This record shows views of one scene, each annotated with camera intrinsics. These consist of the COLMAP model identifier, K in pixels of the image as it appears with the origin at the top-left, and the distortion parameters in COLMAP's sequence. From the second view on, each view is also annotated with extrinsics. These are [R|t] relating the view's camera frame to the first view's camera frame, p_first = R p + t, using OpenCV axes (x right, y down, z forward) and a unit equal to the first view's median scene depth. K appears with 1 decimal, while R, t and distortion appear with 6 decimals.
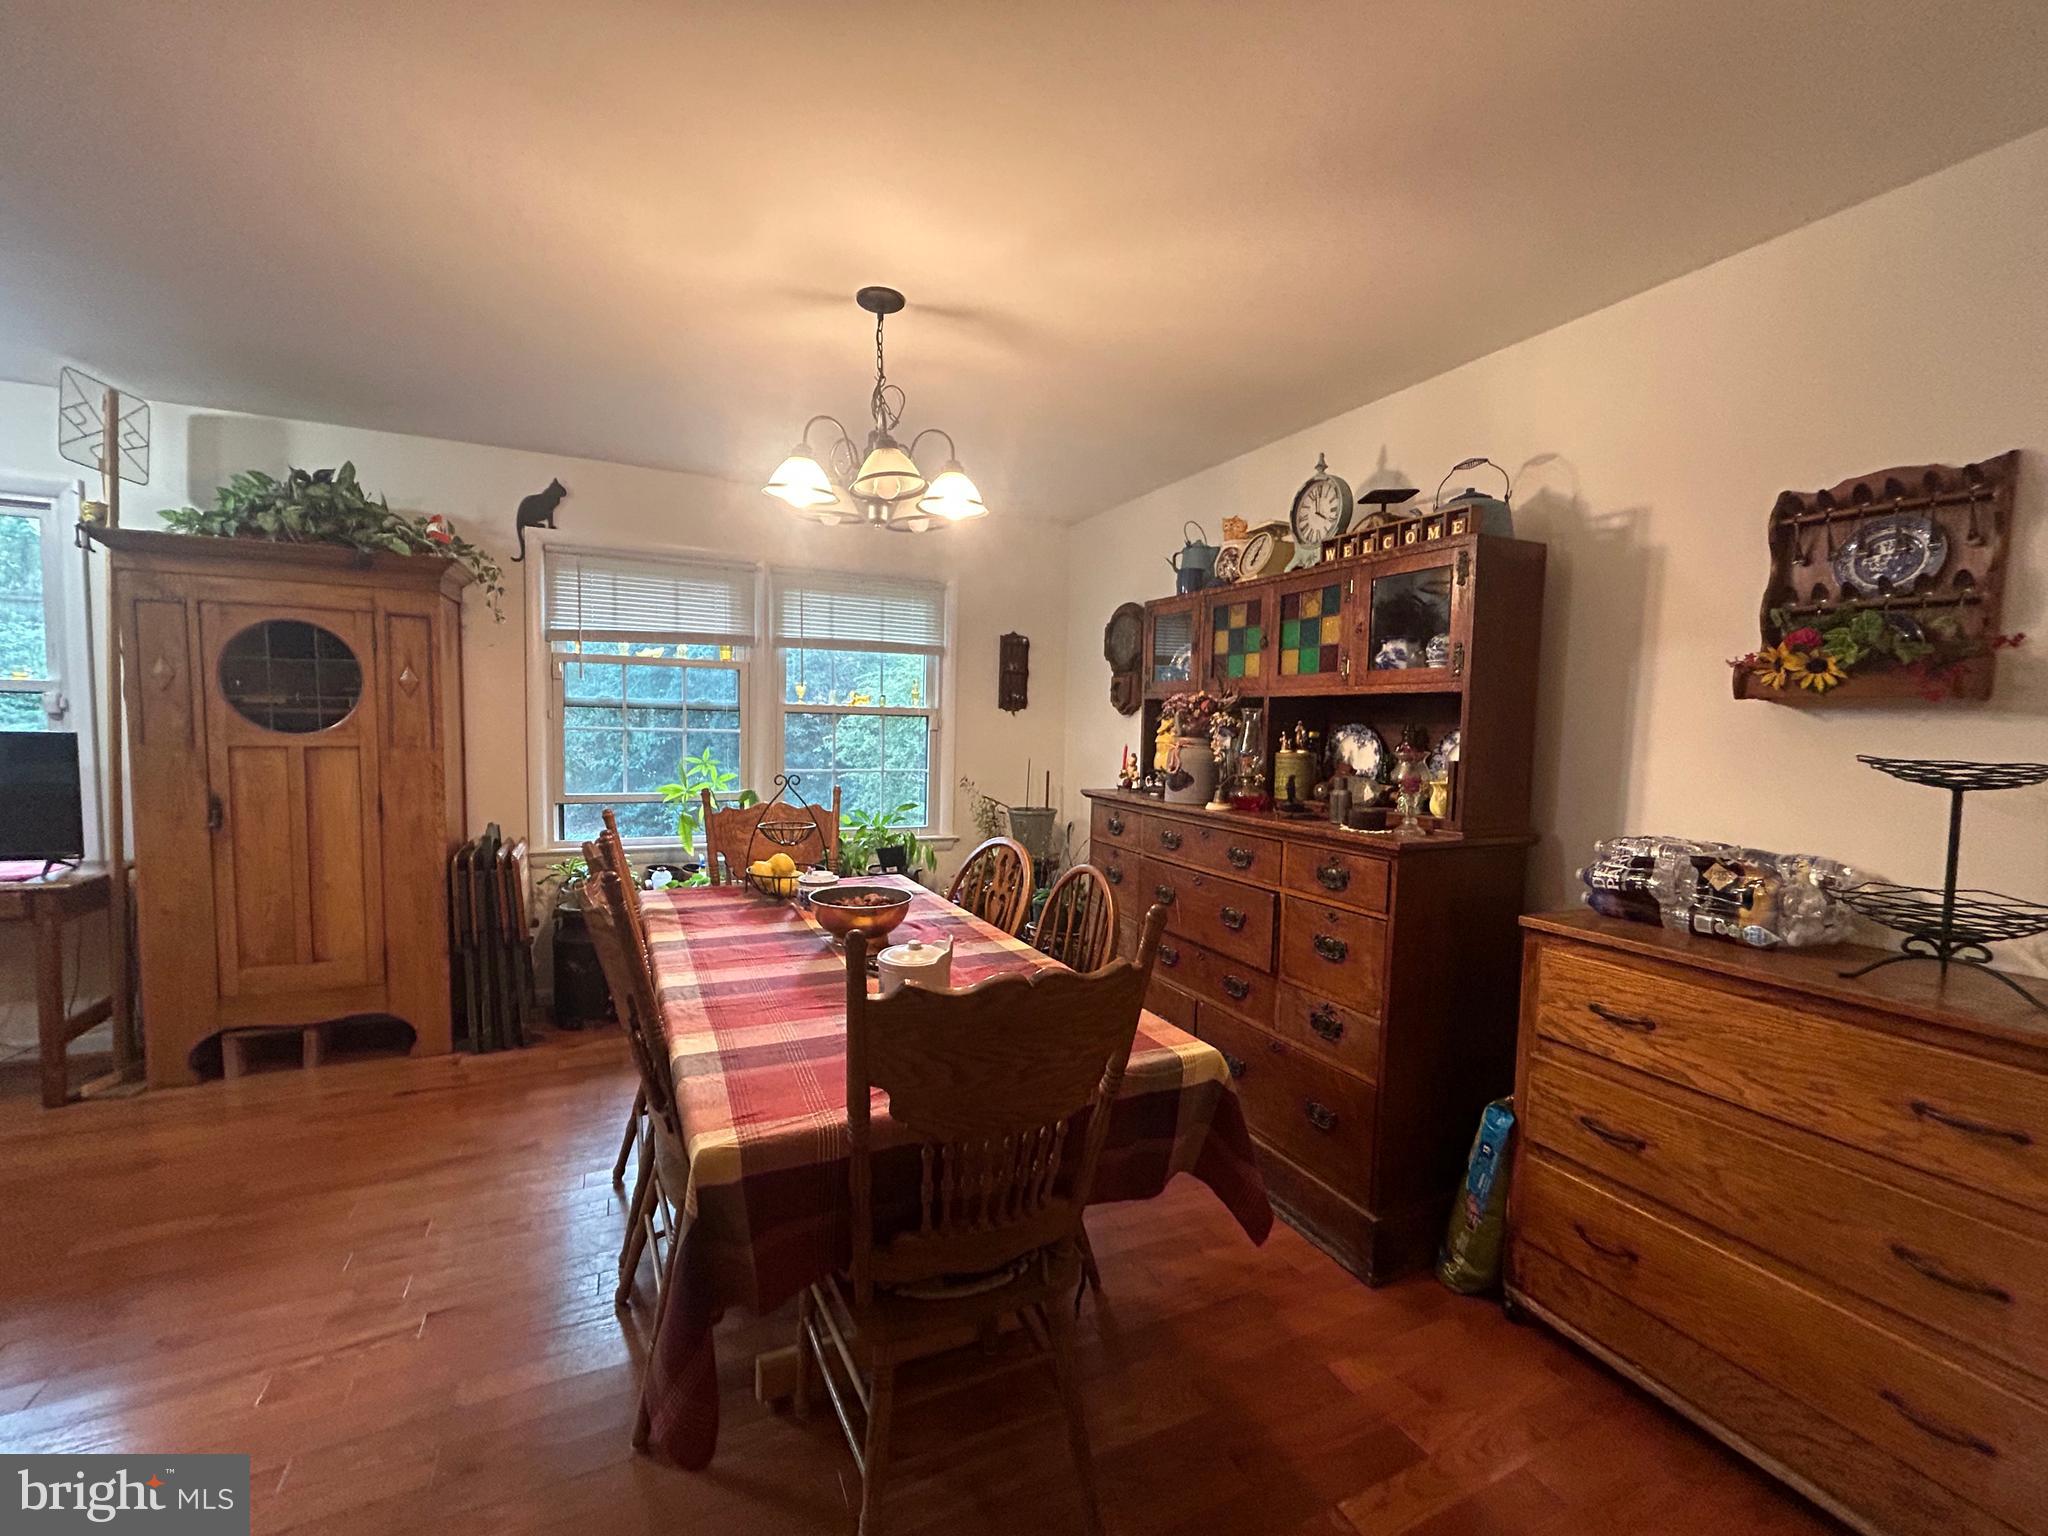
lens RADIAL K [[828.6, 0, 1013.7], [0, 828.6, 782.0], [0, 0, 1]] dist [-0.000416, 0.000567]
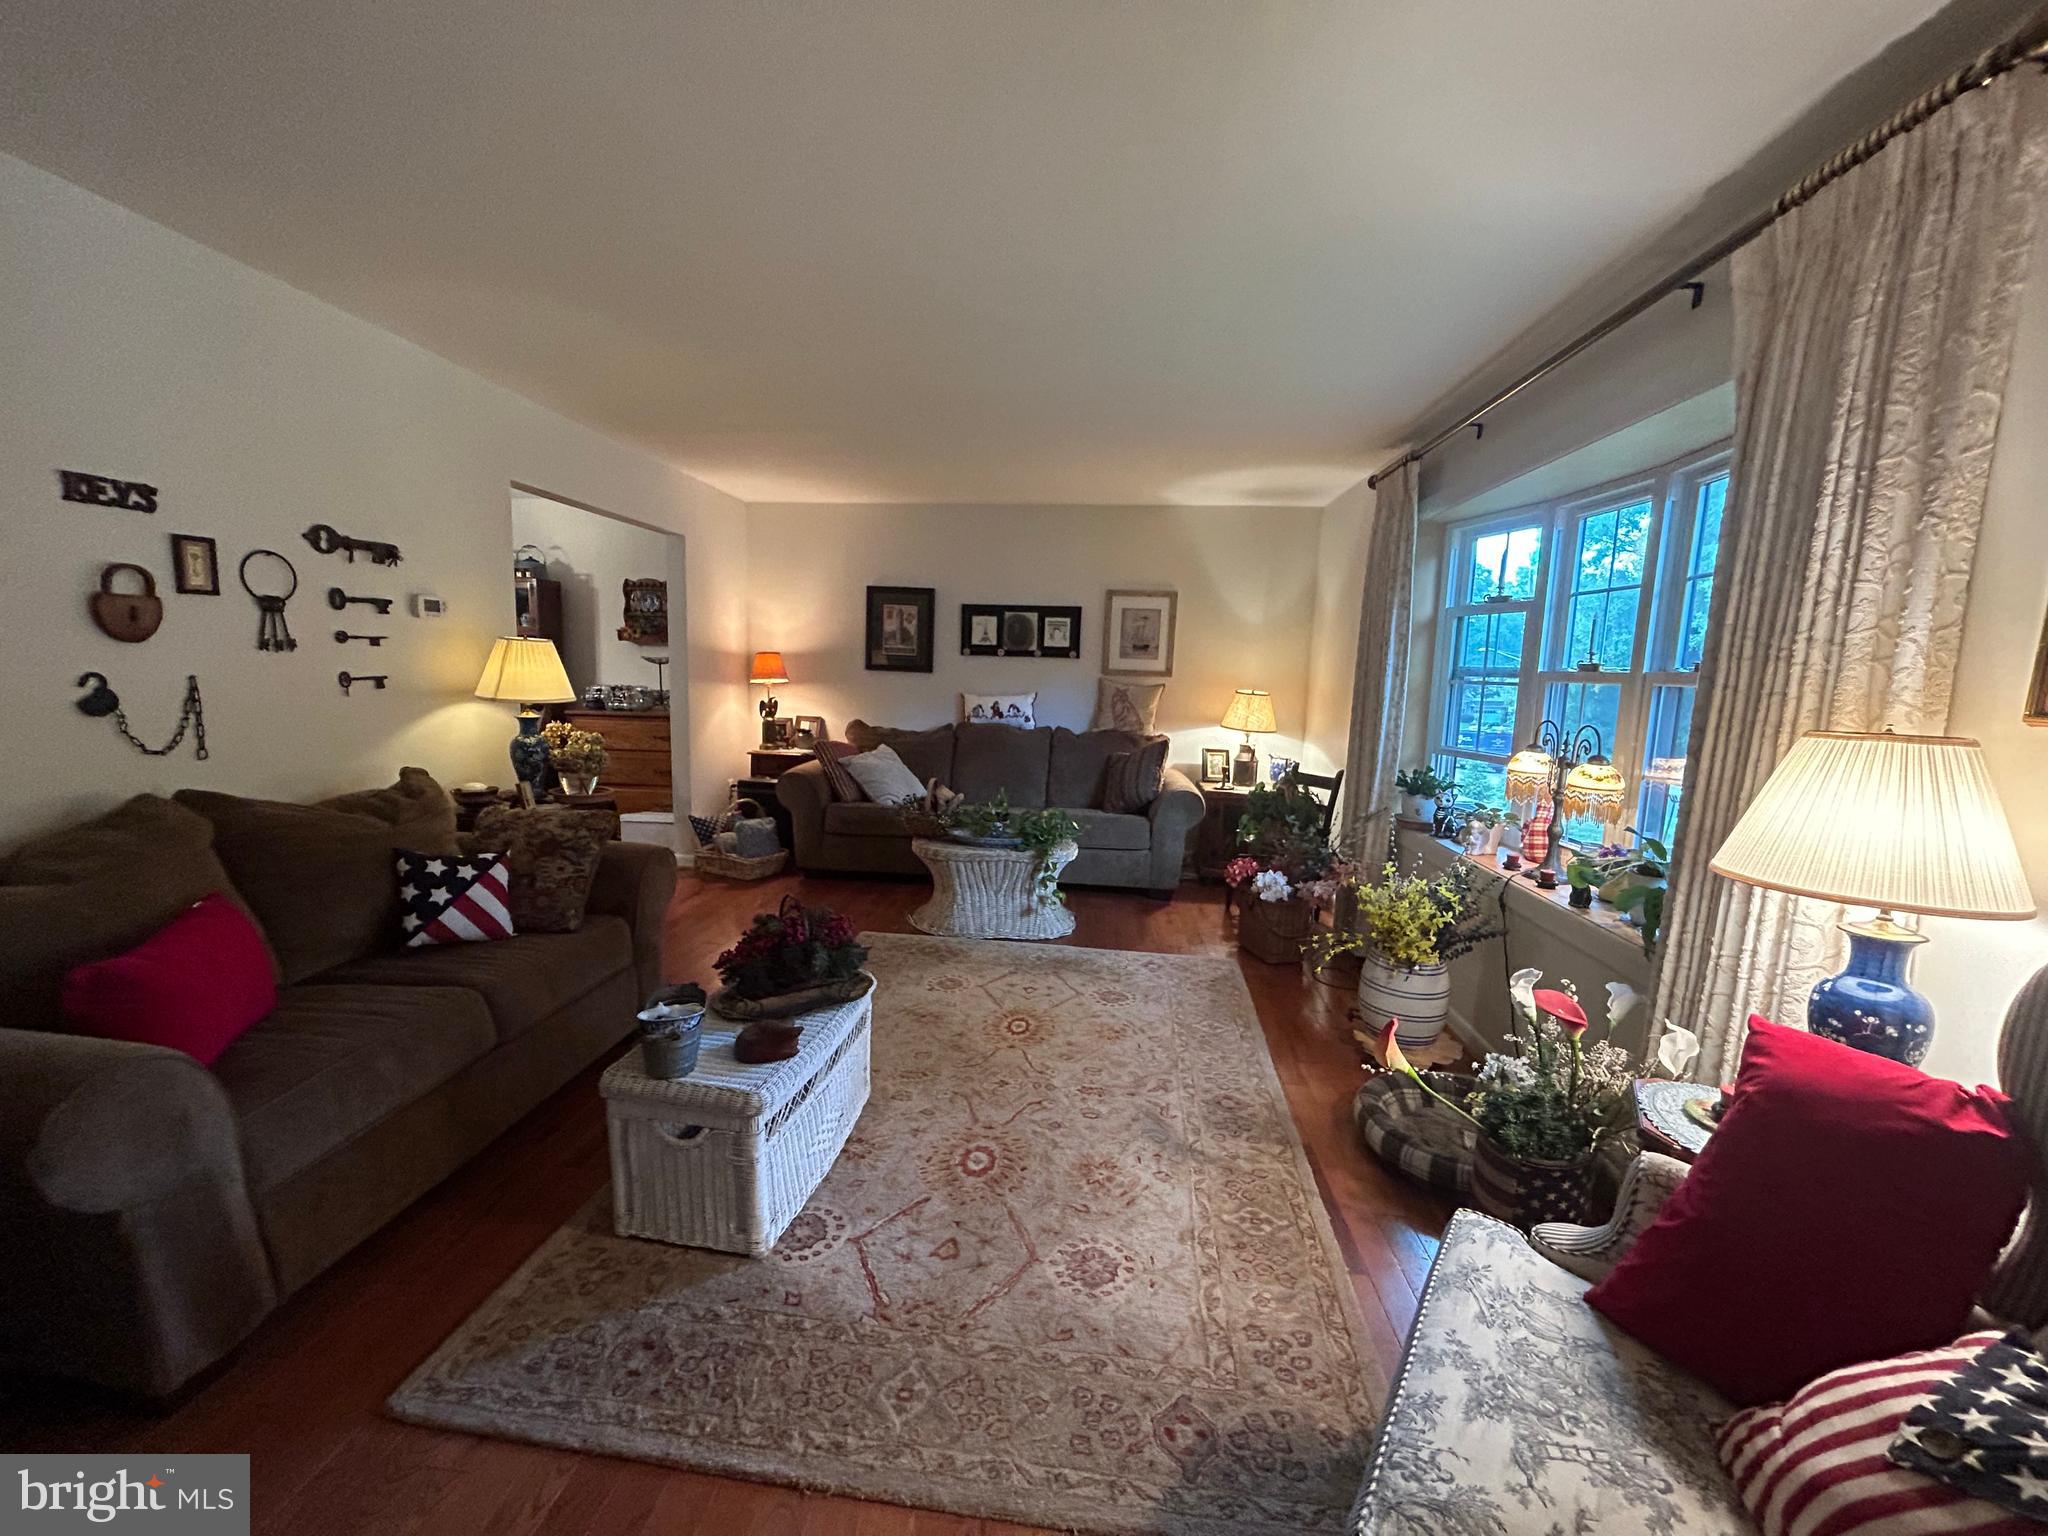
lens RADIAL K [[828.6, 0, 1010.9], [0, 828.6, 785.8], [0, 0, 1]] dist [-0.000416, 0.000567]
pose [[0.516231, -0.129348, 0.846625, -0.919675], [0.046683, 0.991309, 0.122989, 0.108776], [-0.855176, -0.023968, 0.517783, -1.579857]]
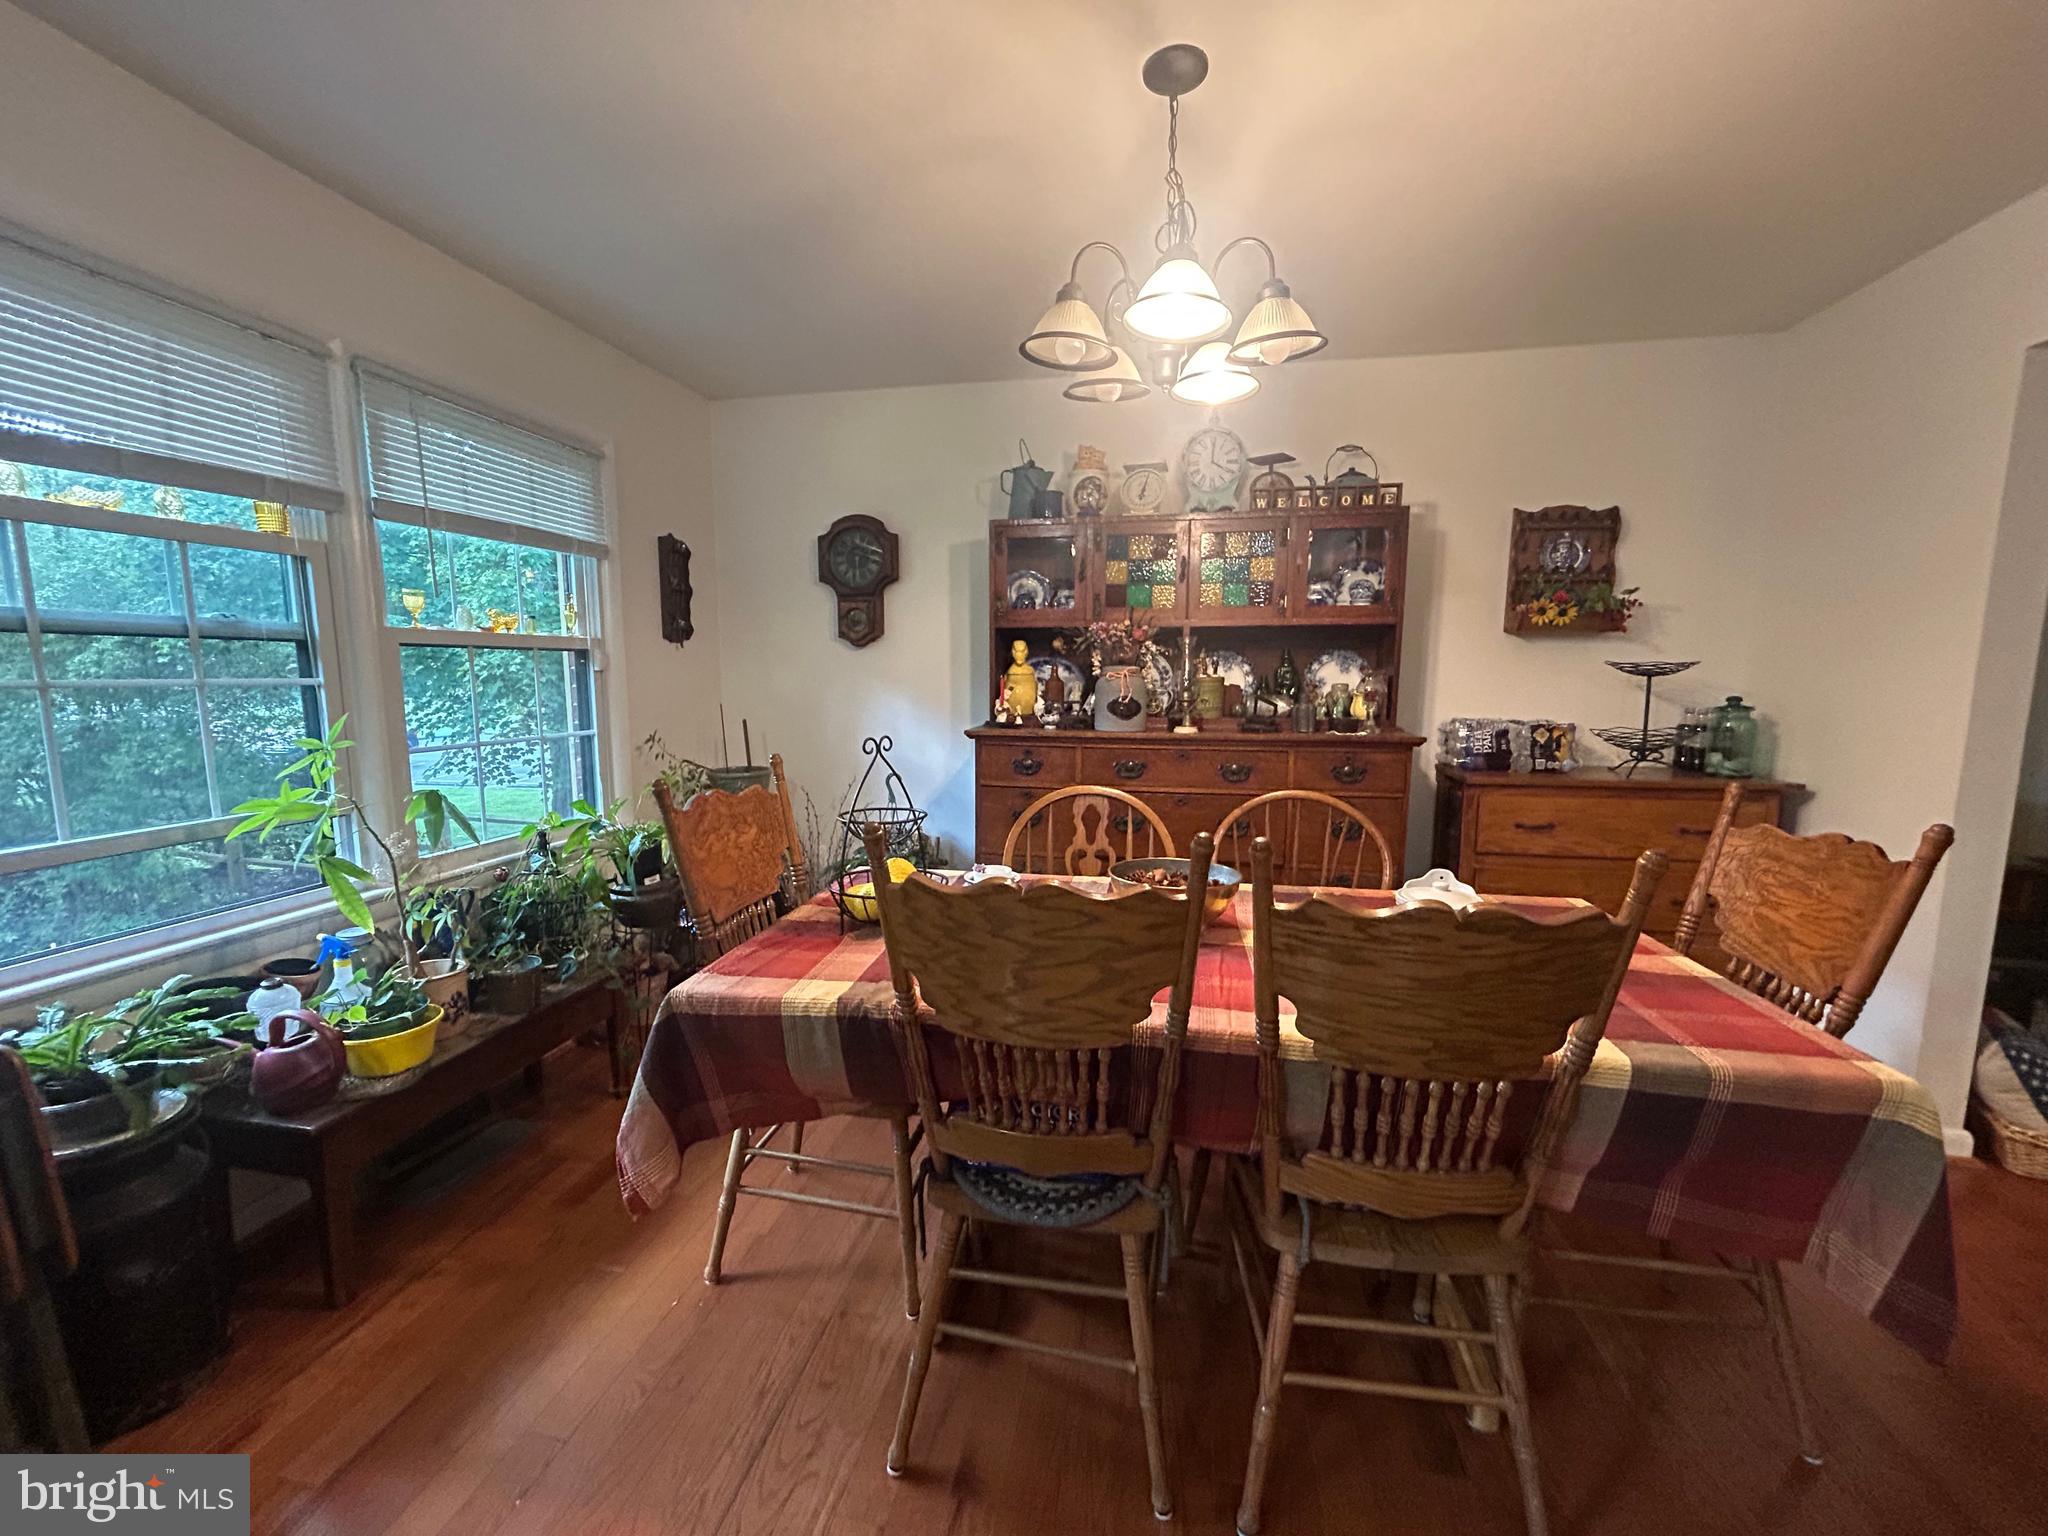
lens RADIAL K [[828.6, 0, 1023.8], [0, 828.6, 777.3], [0, 0, 1]] dist [-0.000416, 0.000567]
pose [[0.590678, -0.128951, 0.796537, -0.815178], [0.072735, 0.991638, 0.106598, -0.042751], [-0.803622, -0.005029, 0.595118, 0.594164]]
